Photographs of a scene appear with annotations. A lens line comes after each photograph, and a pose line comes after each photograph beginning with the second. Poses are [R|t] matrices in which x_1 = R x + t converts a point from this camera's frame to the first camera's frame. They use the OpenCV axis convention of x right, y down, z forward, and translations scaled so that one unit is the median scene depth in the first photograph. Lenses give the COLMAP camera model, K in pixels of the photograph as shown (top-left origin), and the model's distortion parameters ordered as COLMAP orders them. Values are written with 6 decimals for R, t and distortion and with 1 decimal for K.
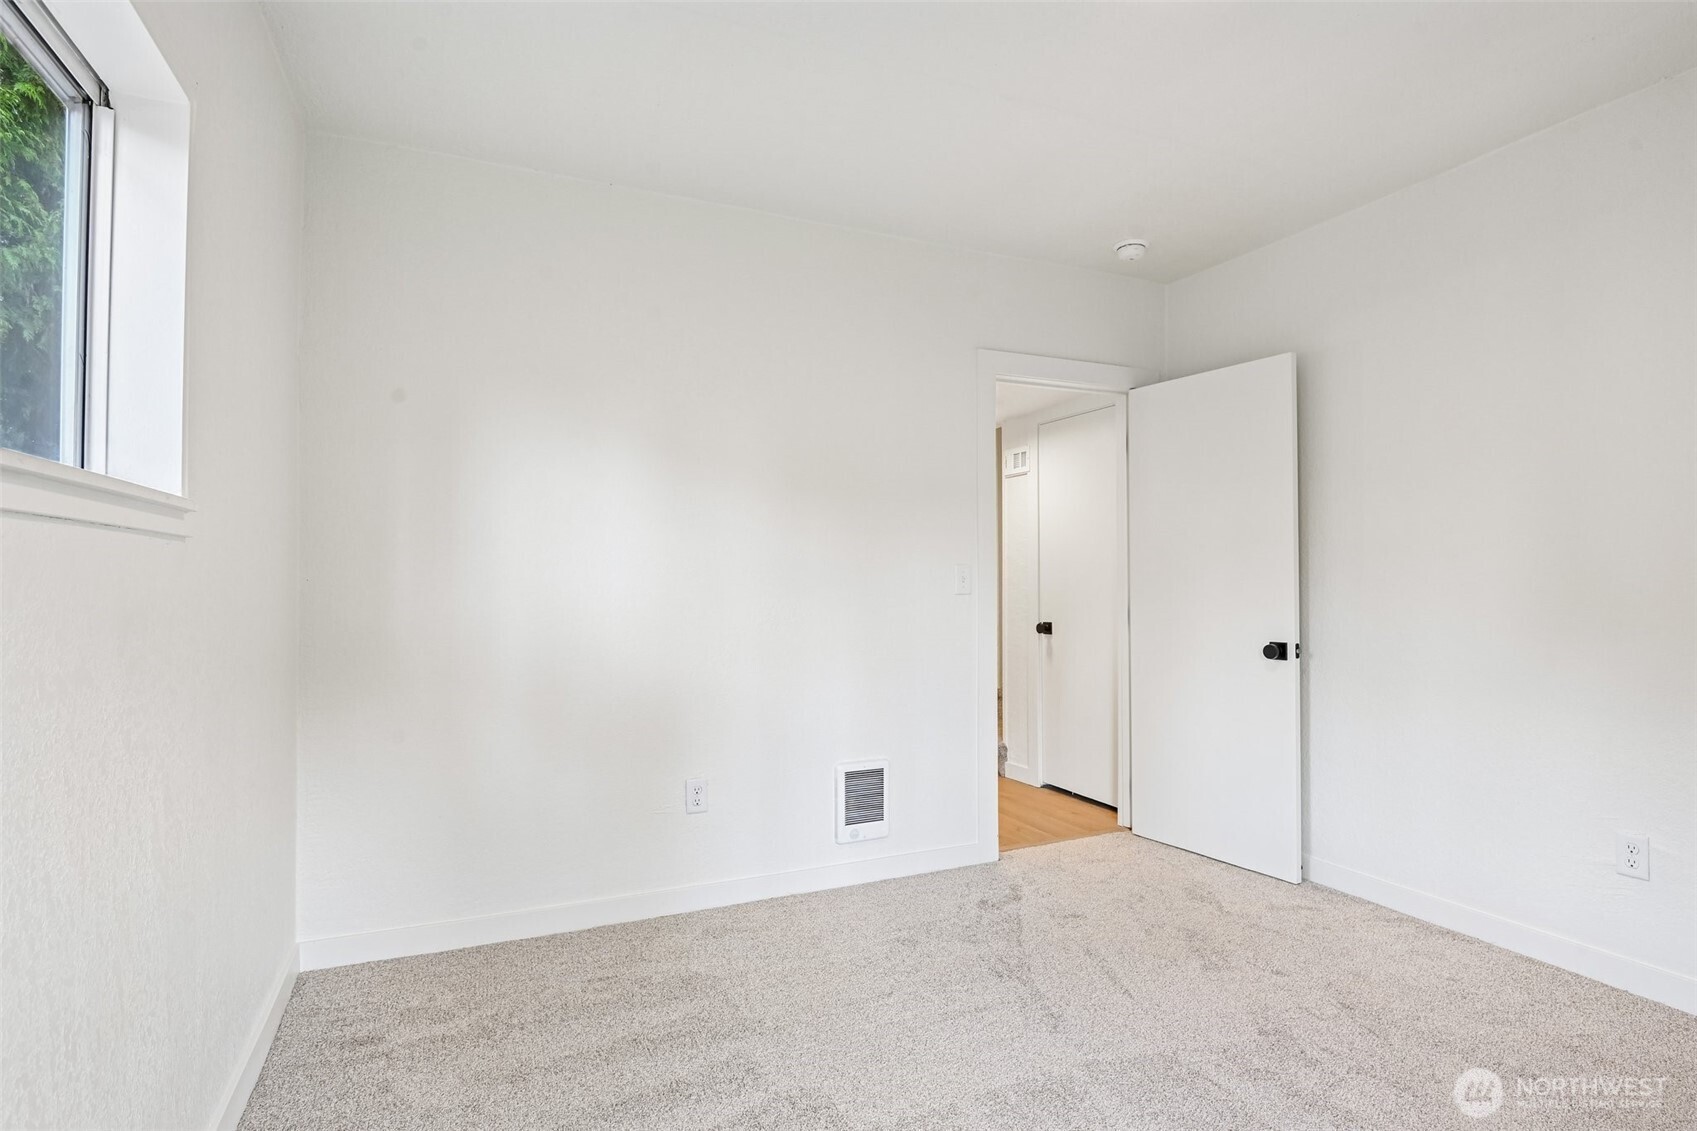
lens RADIAL K [[867.0, 0, 848.5], [0, 867.0, 565.5], [0, 0, 1]] dist [-0.002017, -0.000635]
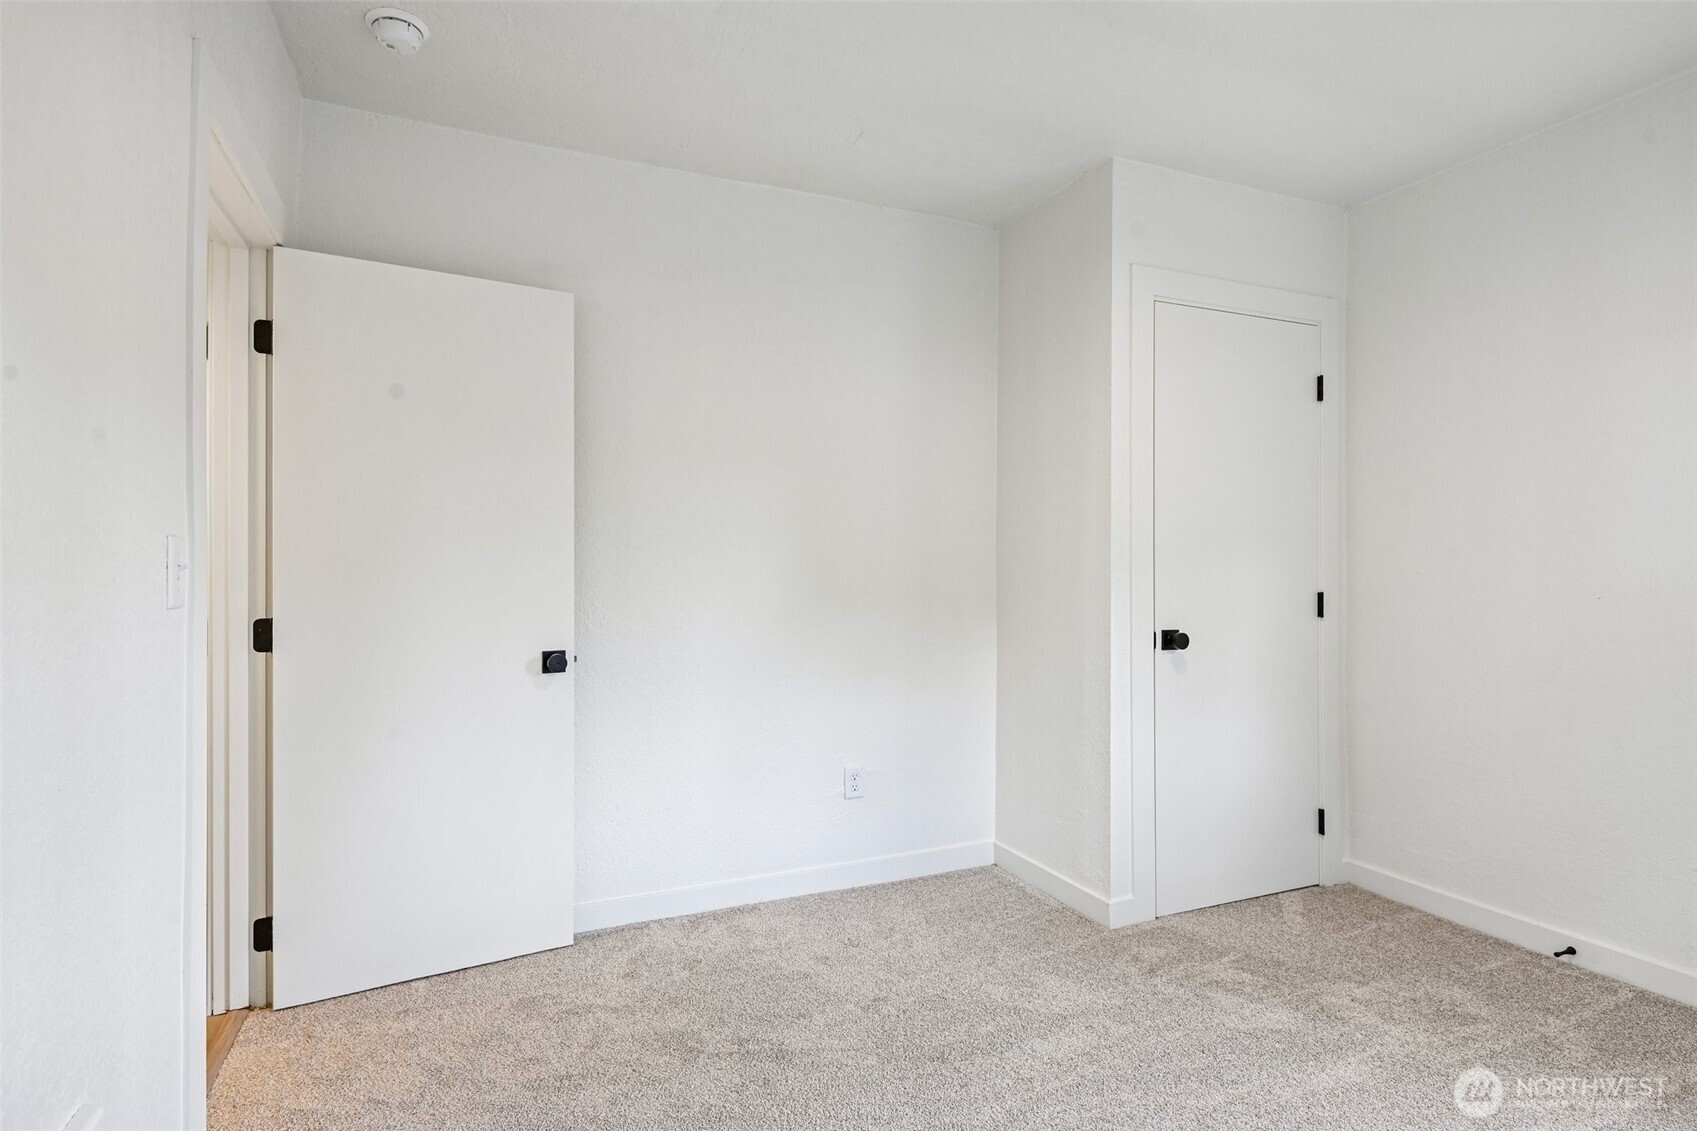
lens RADIAL K [[888.2, 0, 848.5], [0, 888.2, 565.5], [0, 0, 1]] dist [0.010371, -0.000958]
pose [[0.005074, -0.001302, 0.999986, -0.339000], [-0.015155, 0.999884, 0.001378, 0.006285], [-0.999872, -0.015161, 0.005054, 0.785621]]
